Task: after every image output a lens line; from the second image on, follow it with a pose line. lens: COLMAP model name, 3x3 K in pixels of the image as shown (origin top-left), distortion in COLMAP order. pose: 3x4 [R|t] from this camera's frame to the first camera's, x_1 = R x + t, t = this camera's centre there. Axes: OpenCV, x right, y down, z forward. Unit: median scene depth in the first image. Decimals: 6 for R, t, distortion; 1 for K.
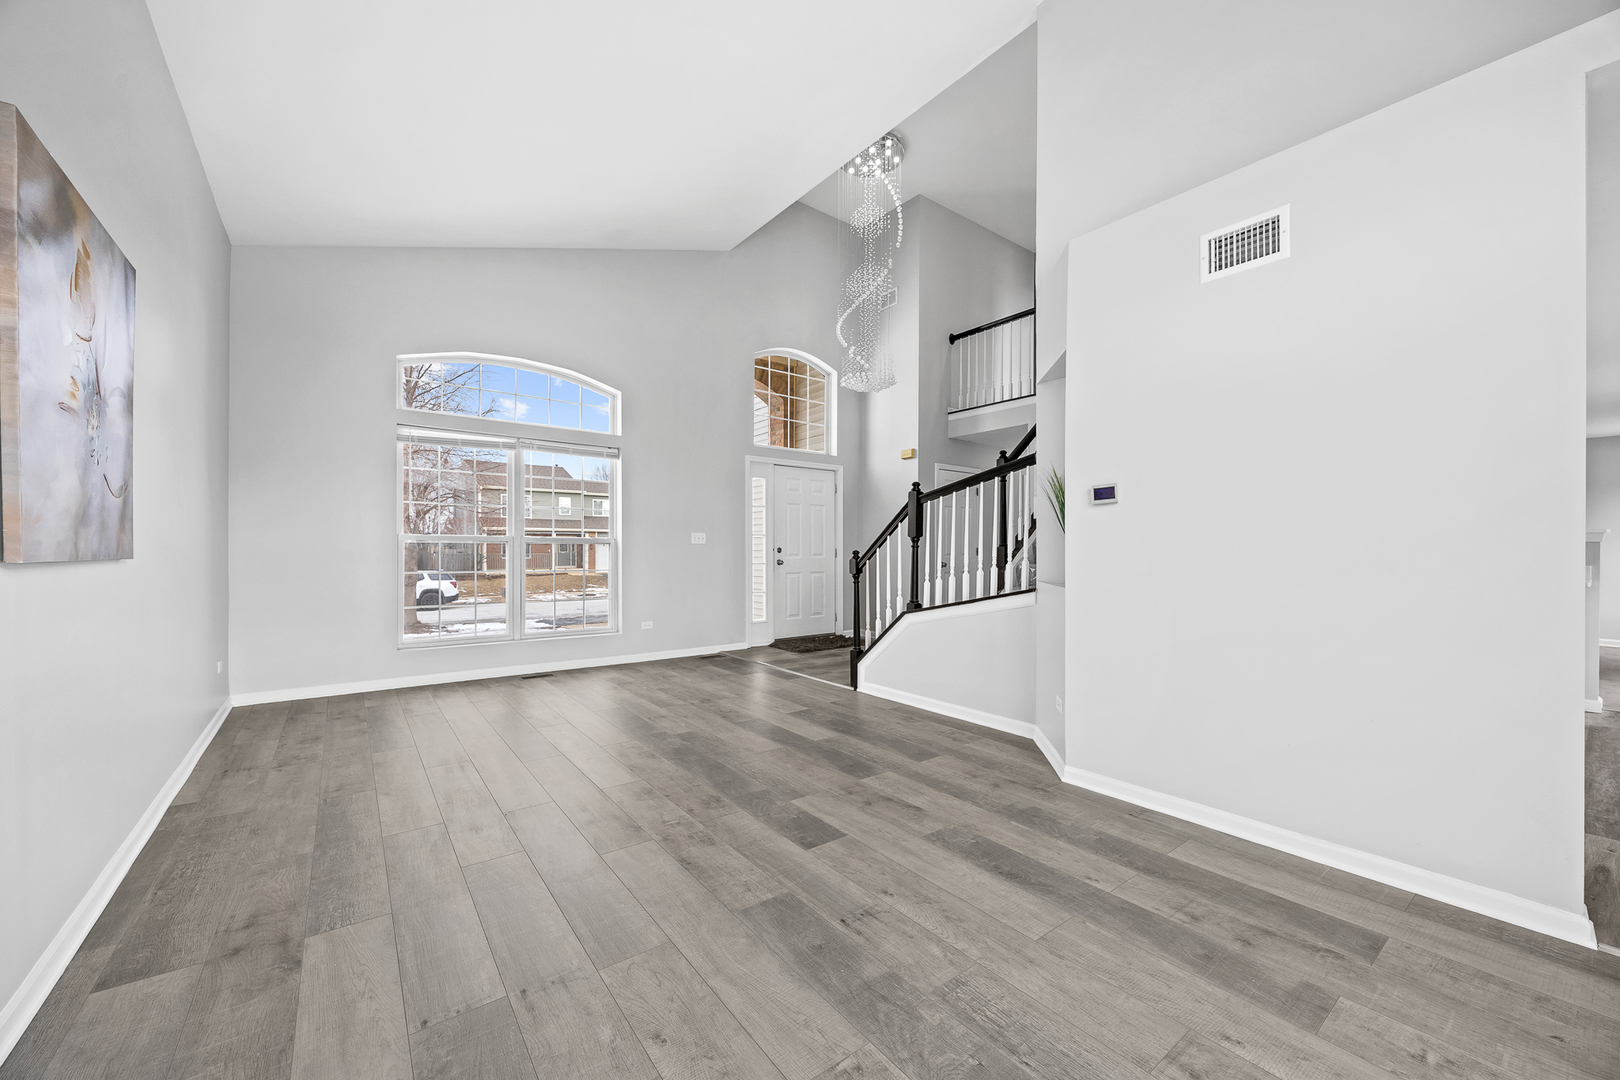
lens RADIAL K [[623.8, 0, 807.1], [0, 623.8, 547.5], [0, 0, 1]] dist [-0.002221, 0.000301]
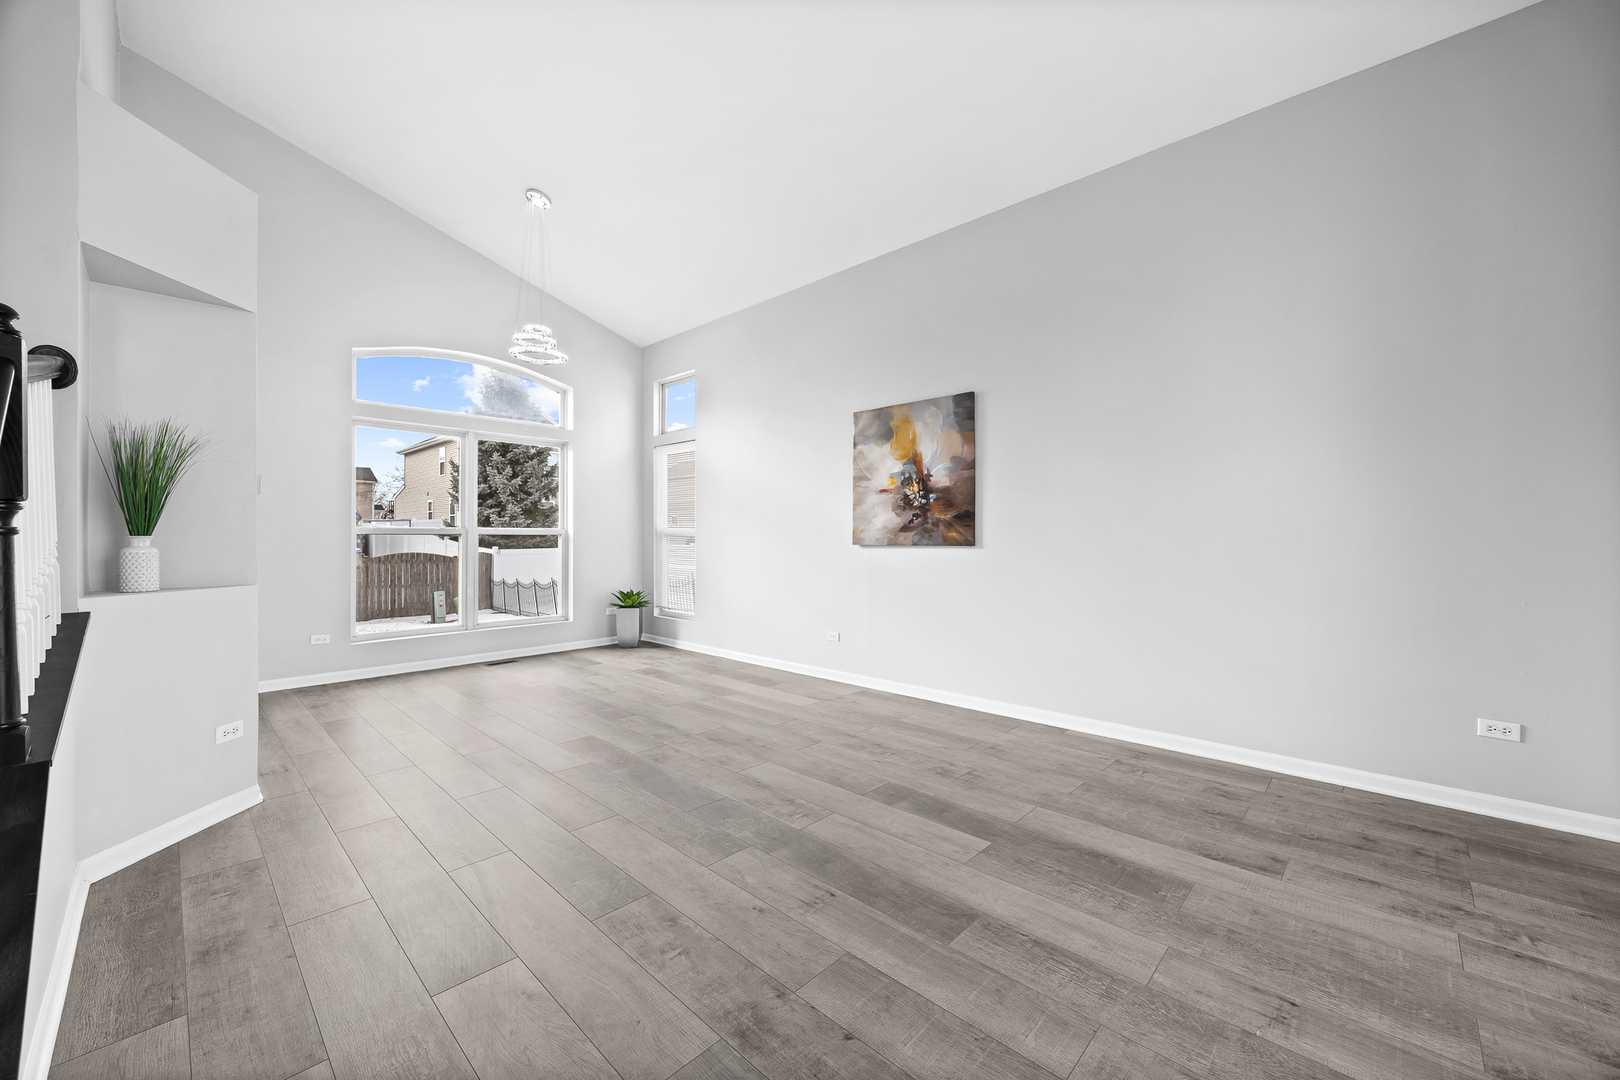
lens RADIAL K [[623.8, 0, 808.2], [0, 623.8, 532.1], [0, 0, 1]] dist [-0.002221, 0.000301]
pose [[-0.987313, -0.001325, -0.158781, -0.342850], [0.001567, 0.999835, -0.018087, 0.012452], [0.158779, -0.018106, -0.987148, 3.166999]]
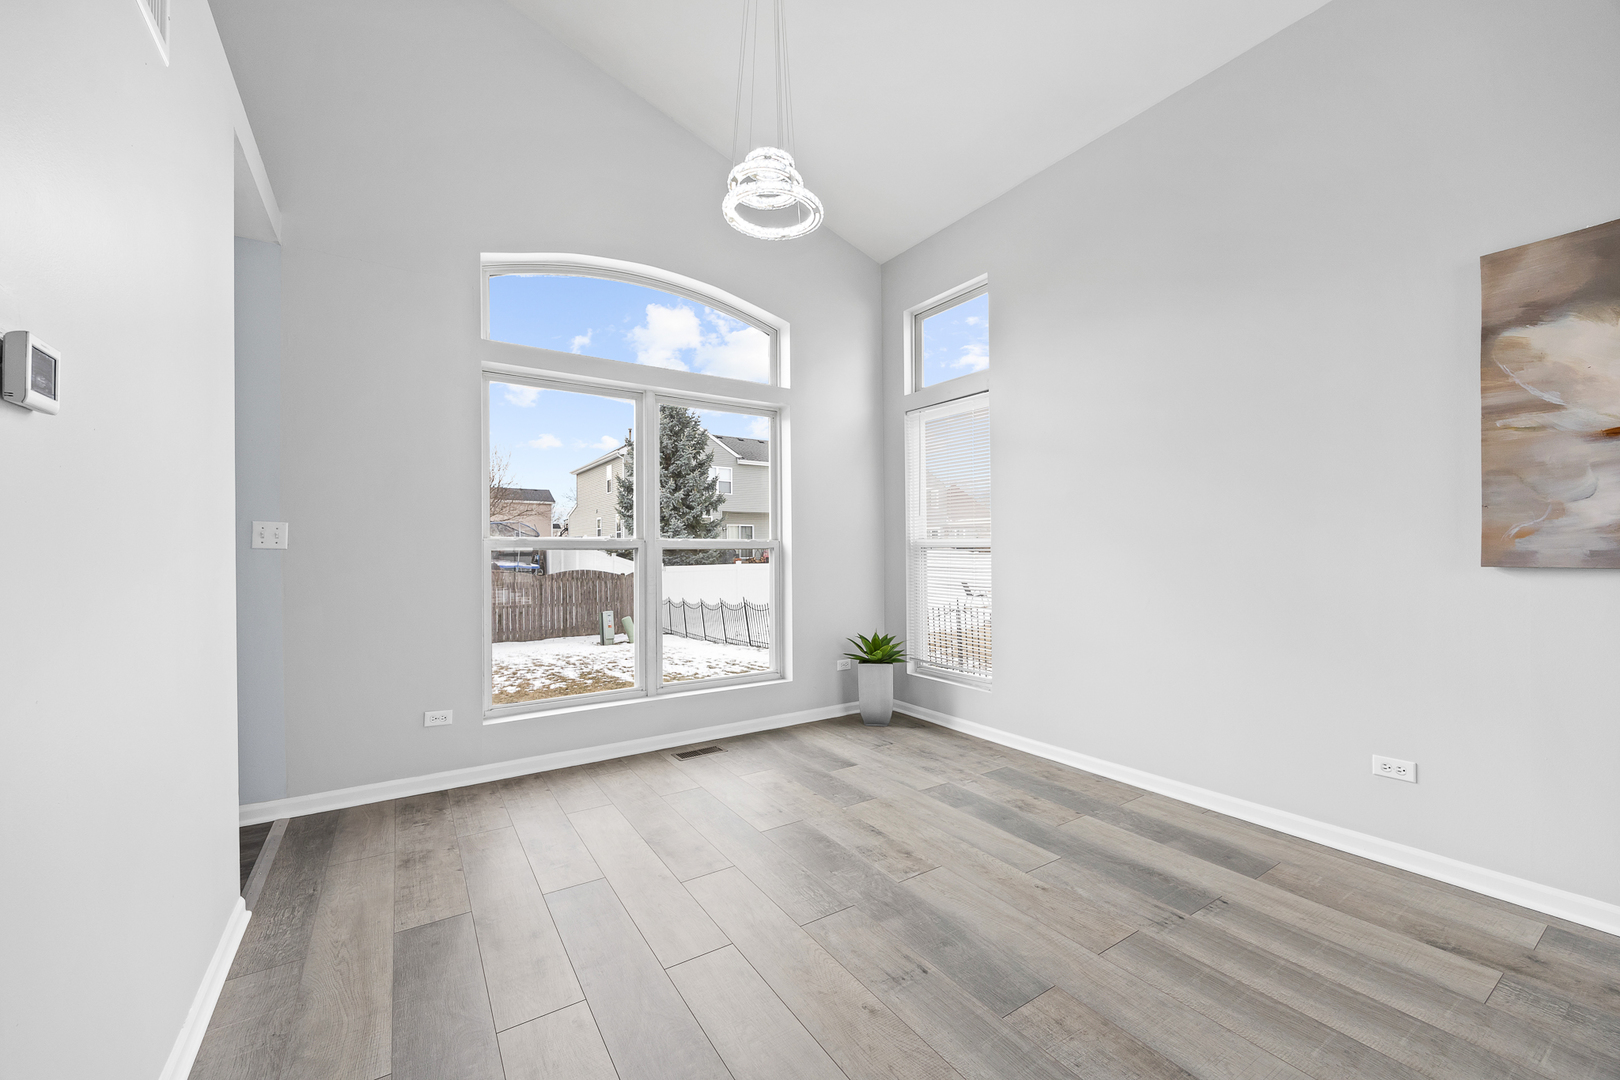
lens RADIAL K [[623.8, 0, 798.7], [0, 623.8, 555.8], [0, 0, 1]] dist [-0.002221, 0.000301]
pose [[-0.997022, 0.004732, 0.076972, 0.164110], [0.004391, 0.999980, -0.004604, -0.000402], [-0.076992, -0.004252, -0.997023, 1.878565]]
